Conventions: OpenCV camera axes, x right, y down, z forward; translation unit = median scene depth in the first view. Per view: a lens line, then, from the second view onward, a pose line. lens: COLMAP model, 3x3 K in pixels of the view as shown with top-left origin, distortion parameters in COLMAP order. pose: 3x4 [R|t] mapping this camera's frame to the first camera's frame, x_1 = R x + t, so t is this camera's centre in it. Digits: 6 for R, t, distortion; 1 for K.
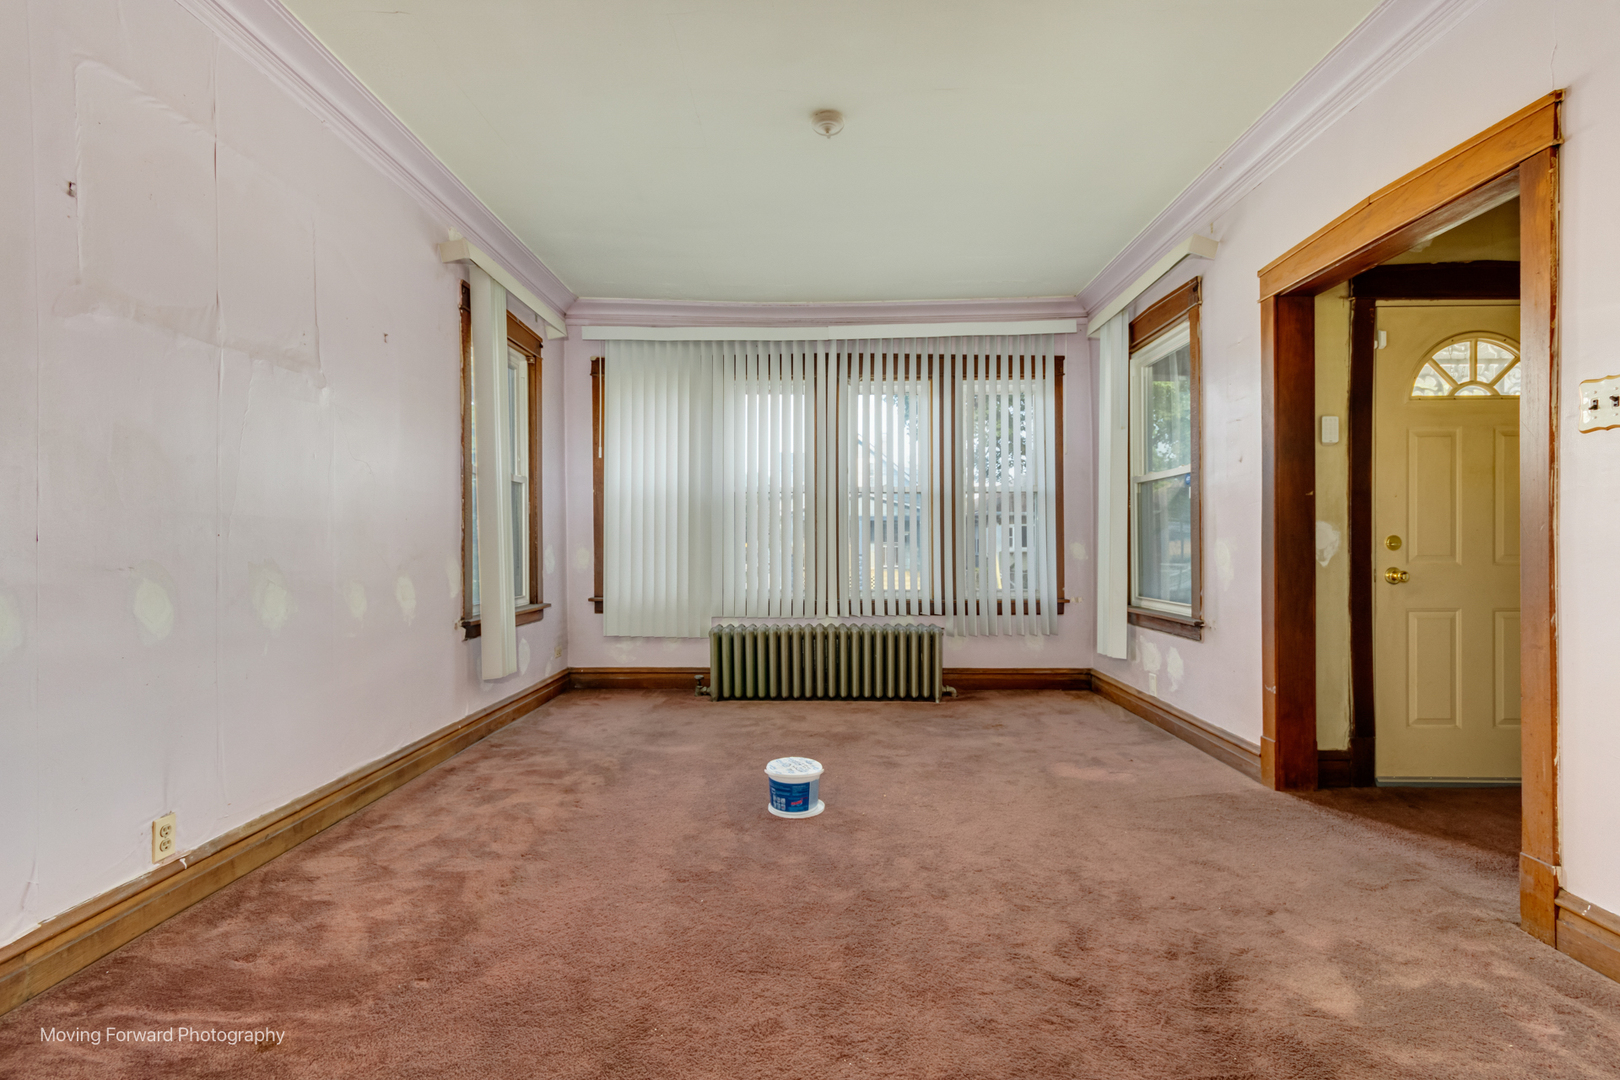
lens RADIAL K [[759.0, 0, 811.0], [0, 759.0, 549.2], [0, 0, 1]] dist [0.001538, 0.000014]
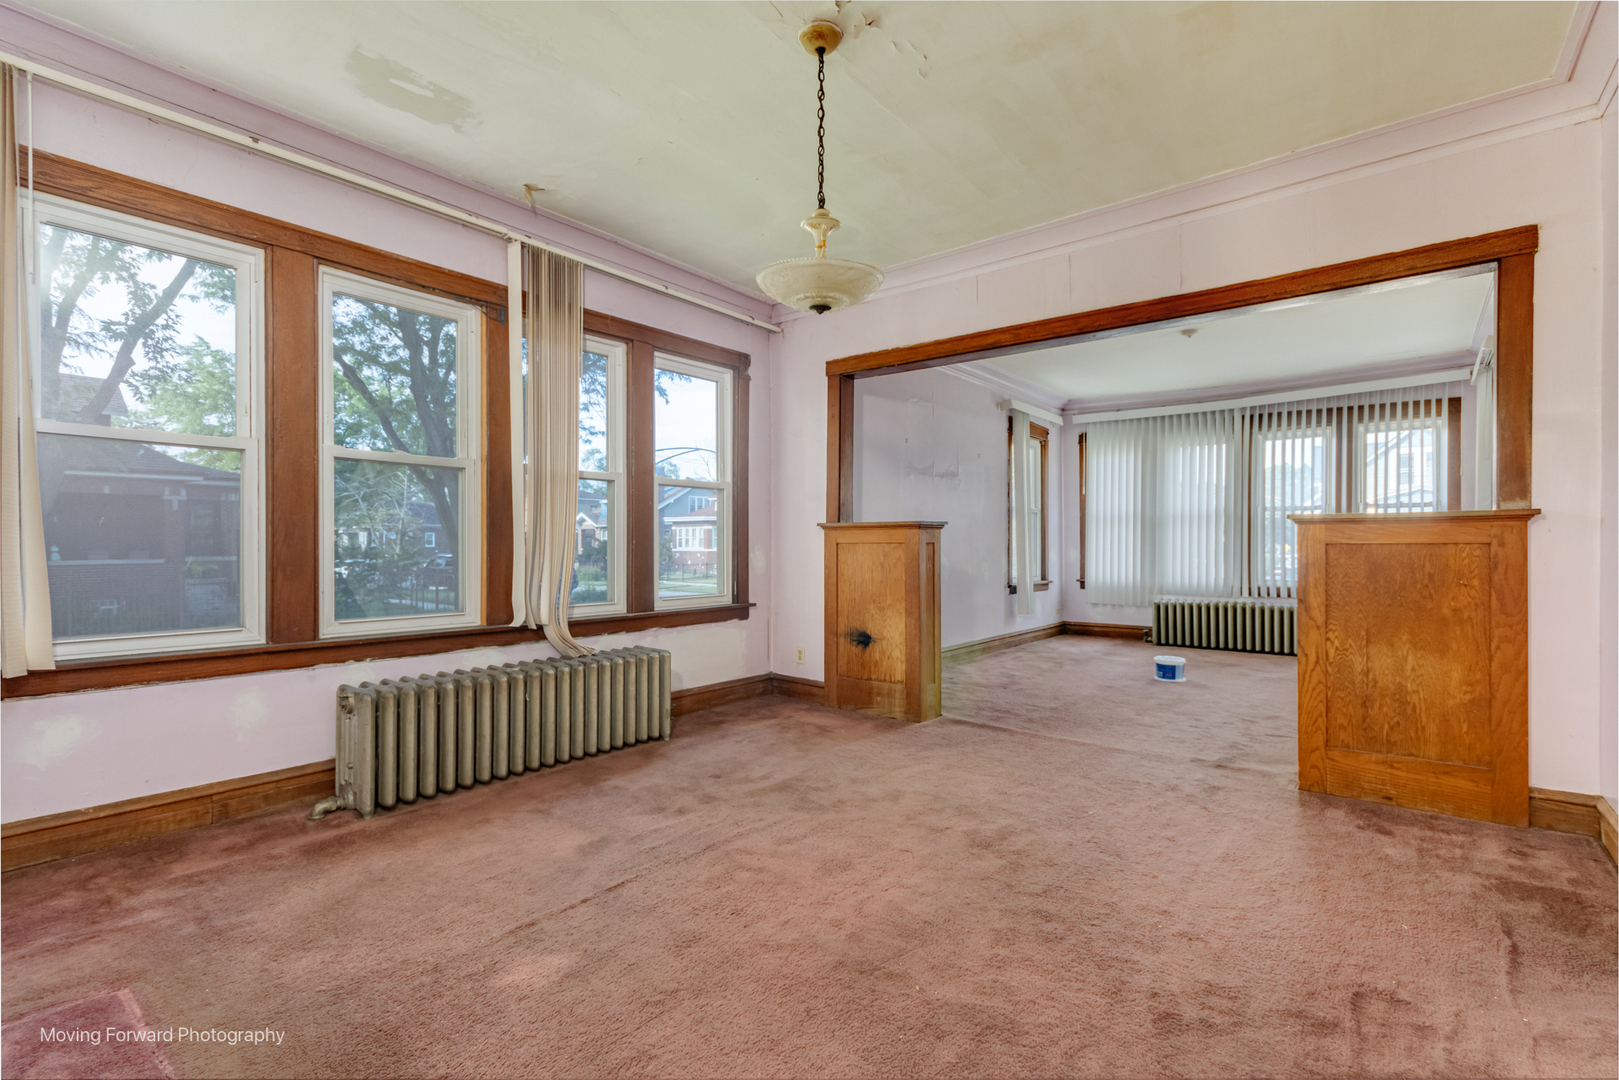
lens RADIAL K [[758.5, 0, 810.8], [0, 758.5, 551.3], [0, 0, 1]] dist [0.001538, 0.000014]
pose [[0.794813, 0.003724, -0.606843, 0.262225], [-0.003606, 0.999992, 0.001414, 0.002799], [0.606844, 0.001065, 0.794820, -0.695607]]
